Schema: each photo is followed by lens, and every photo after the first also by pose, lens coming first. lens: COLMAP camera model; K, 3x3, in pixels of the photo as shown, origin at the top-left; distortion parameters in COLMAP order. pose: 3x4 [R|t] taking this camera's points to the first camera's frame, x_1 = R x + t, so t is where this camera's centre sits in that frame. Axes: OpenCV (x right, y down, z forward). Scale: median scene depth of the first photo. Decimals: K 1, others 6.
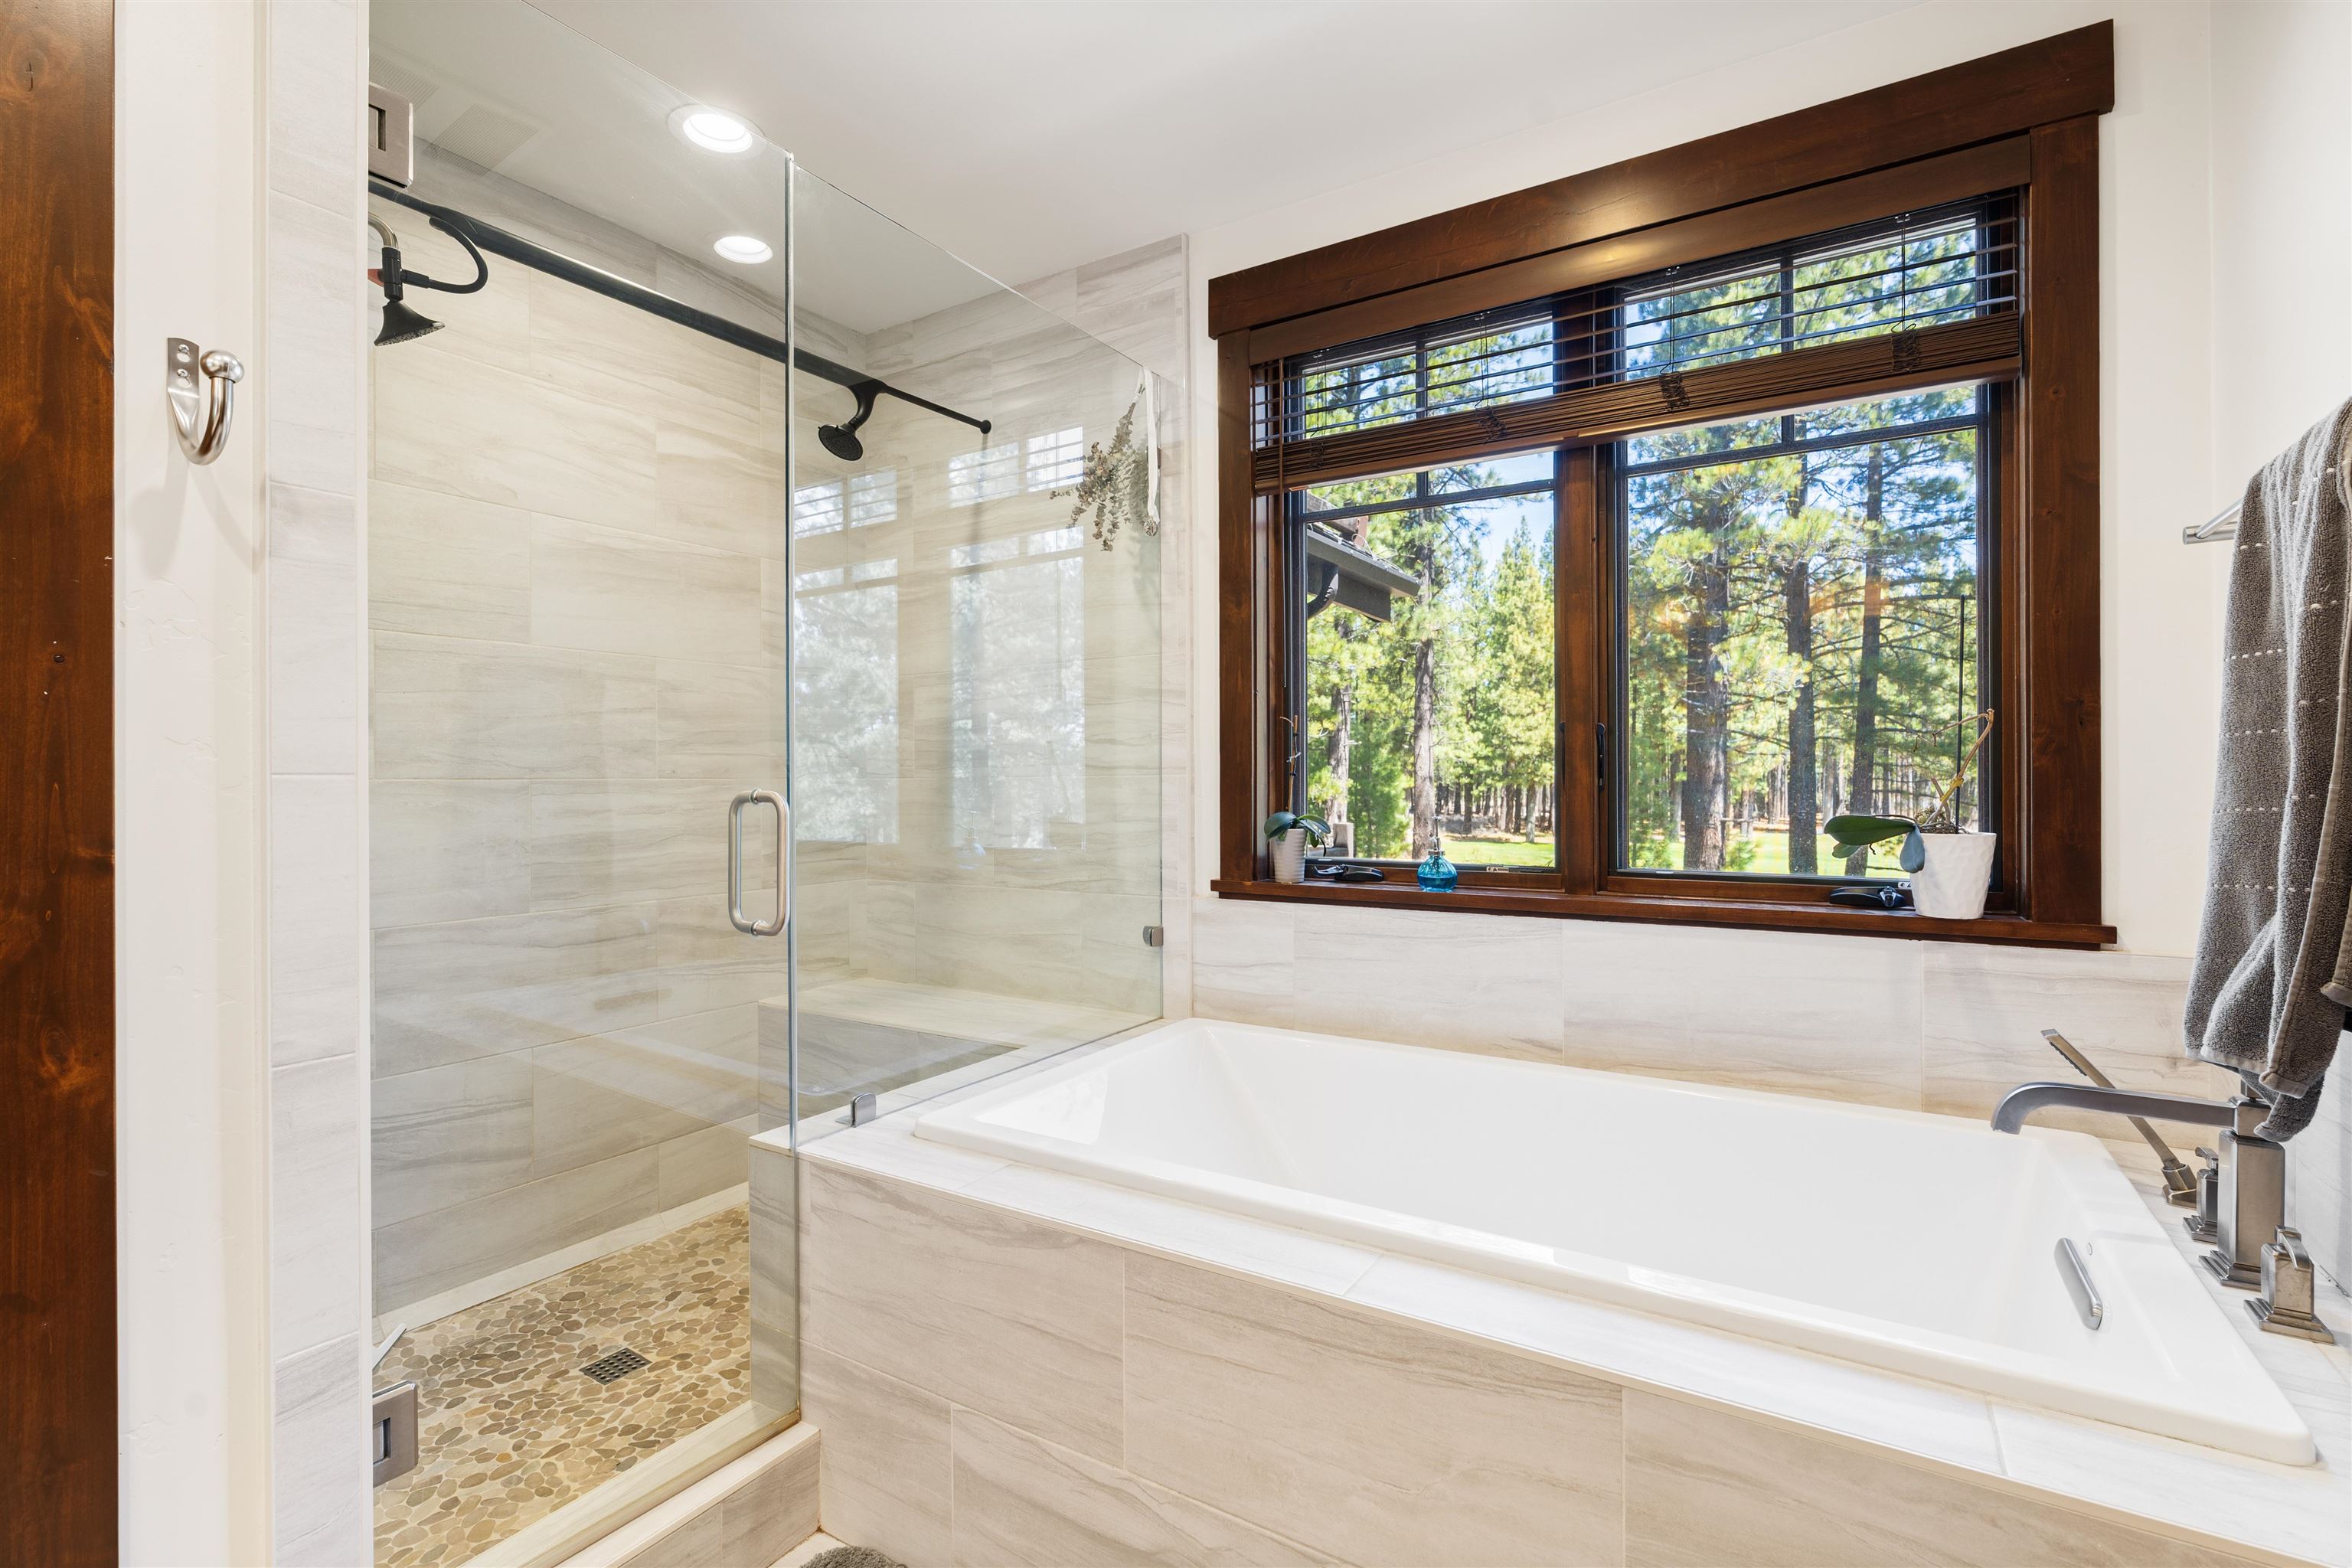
lens RADIAL K [[1072.0, 0, 1176.3], [0, 1072.0, 781.0], [0, 0, 1]] dist [0.000230, 0.000051]
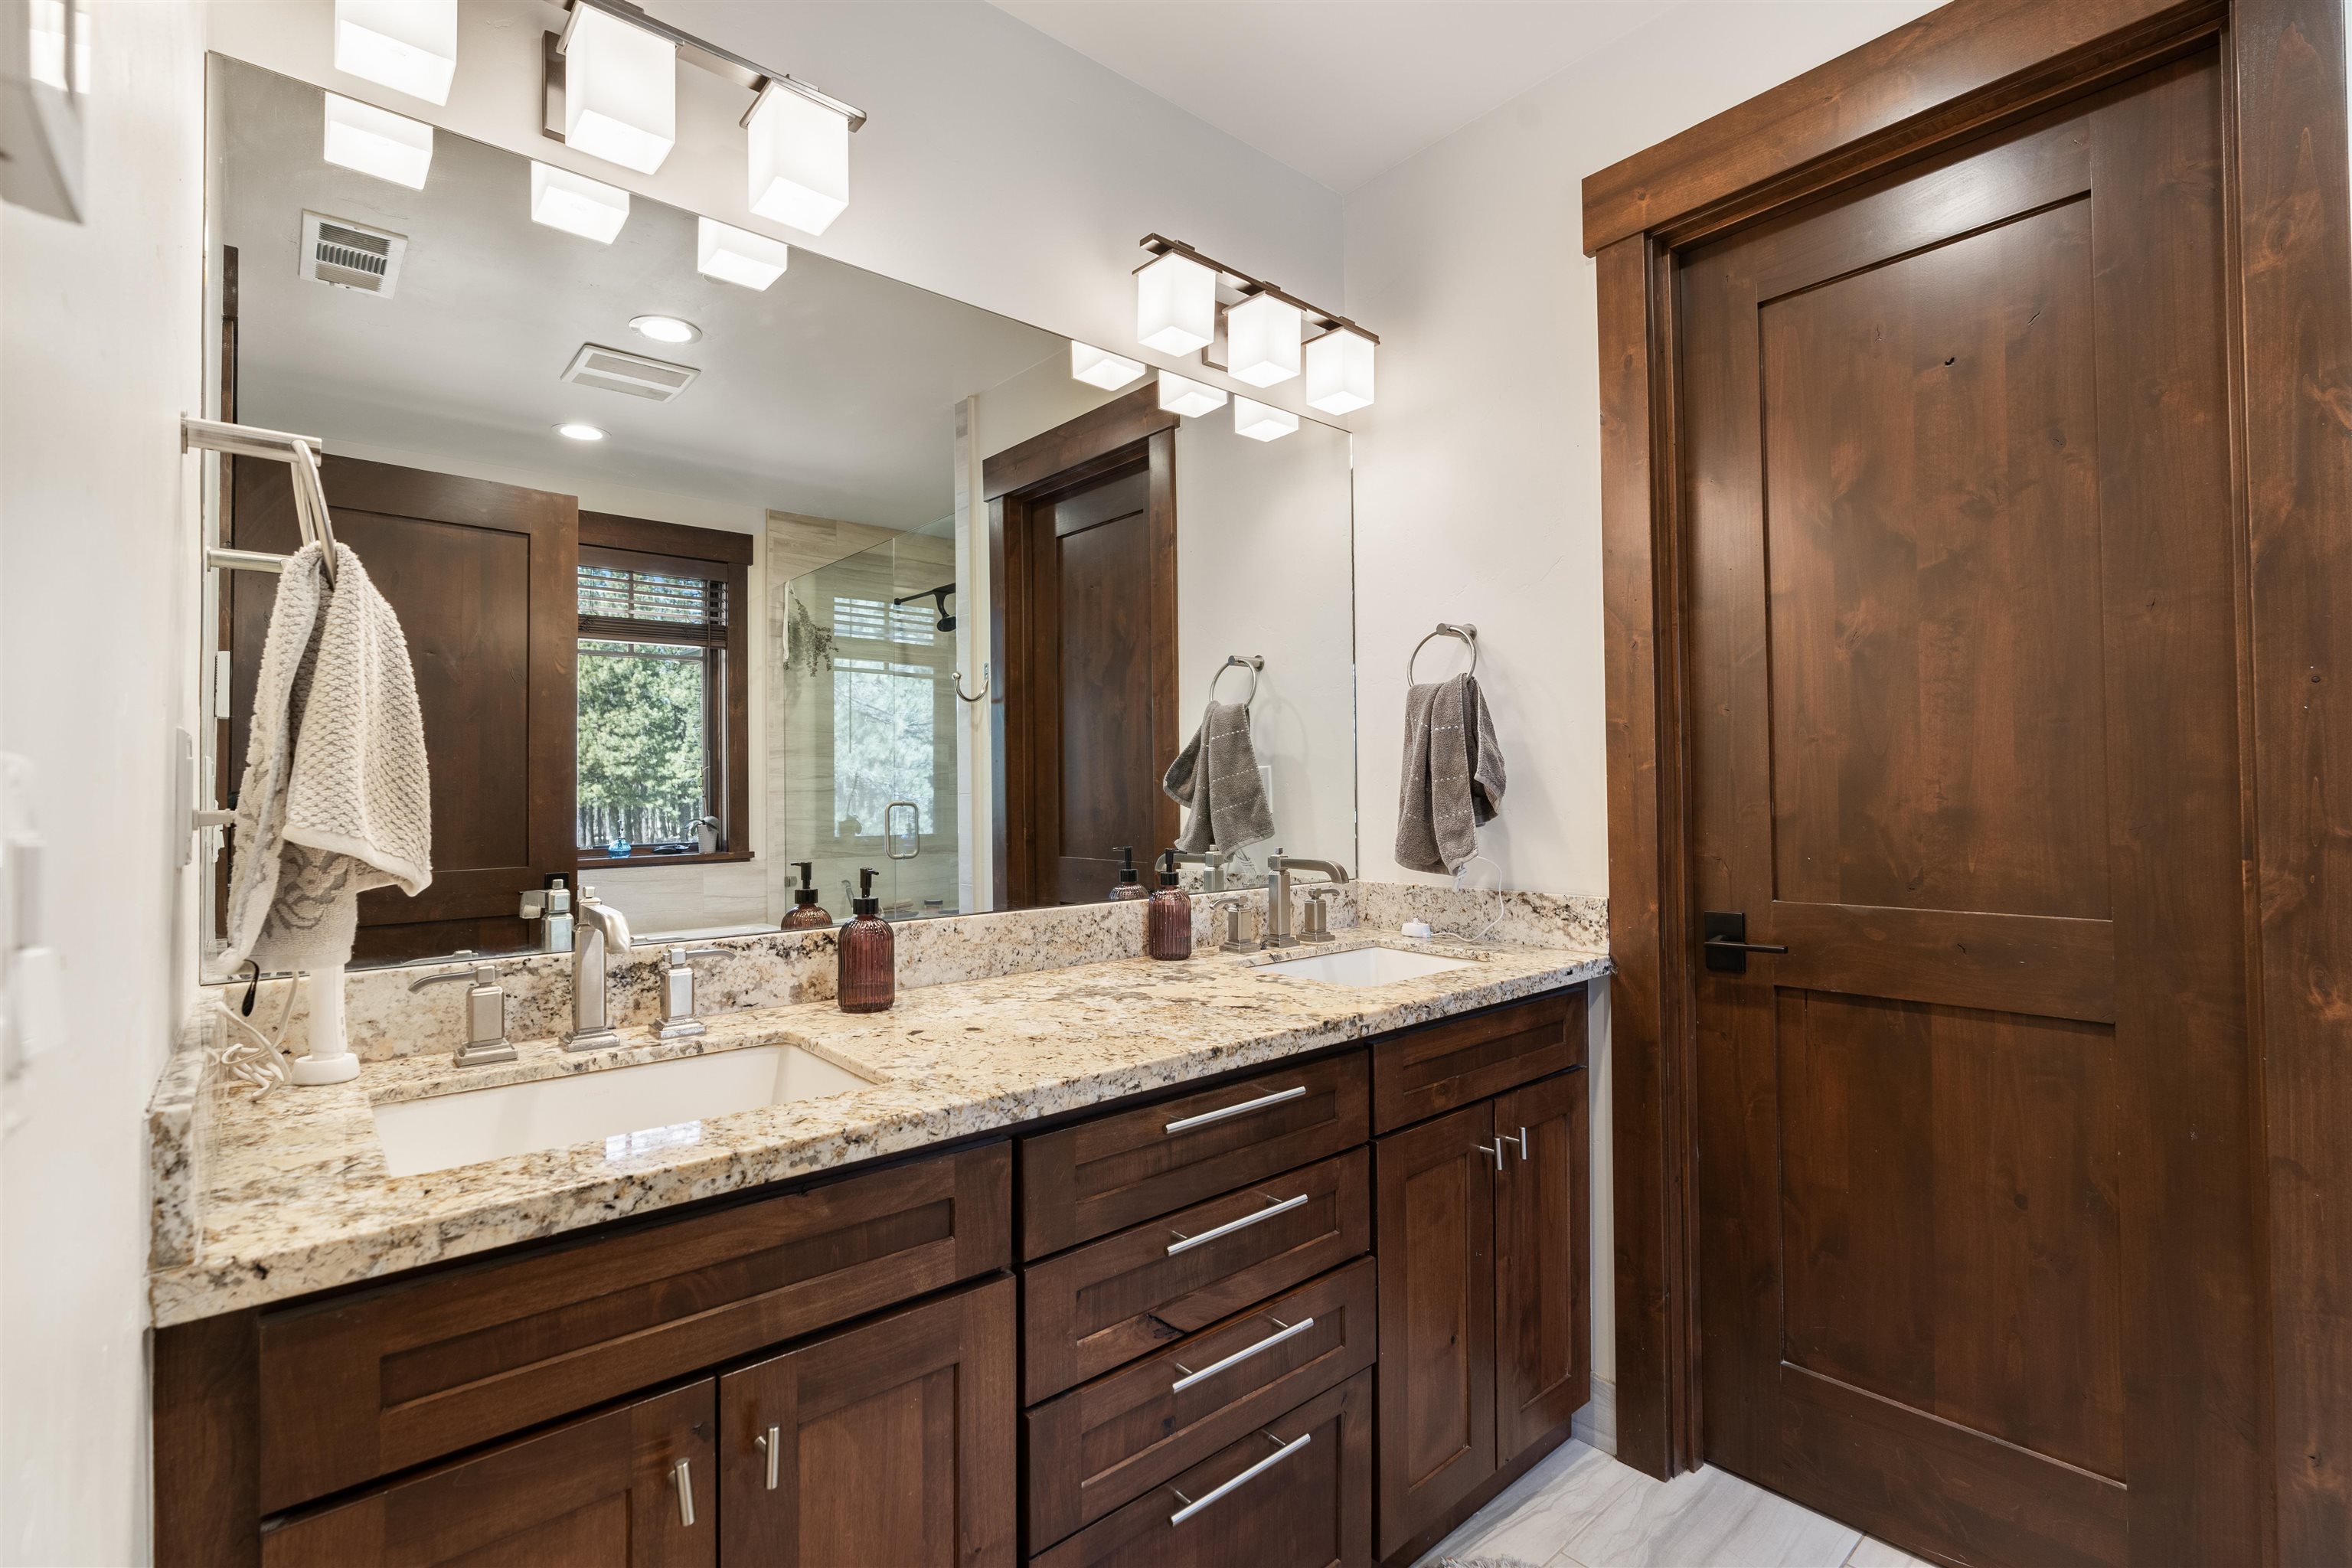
lens RADIAL K [[1072.0, 0, 1176.1], [0, 1072.0, 781.4], [0, 0, 1]] dist [0.000230, 0.000051]
pose [[-0.286636, -0.007569, -0.958010, 0.580850], [0.014922, 0.999812, -0.012363, 0.003333], [0.957923, -0.017839, -0.286469, 0.061368]]
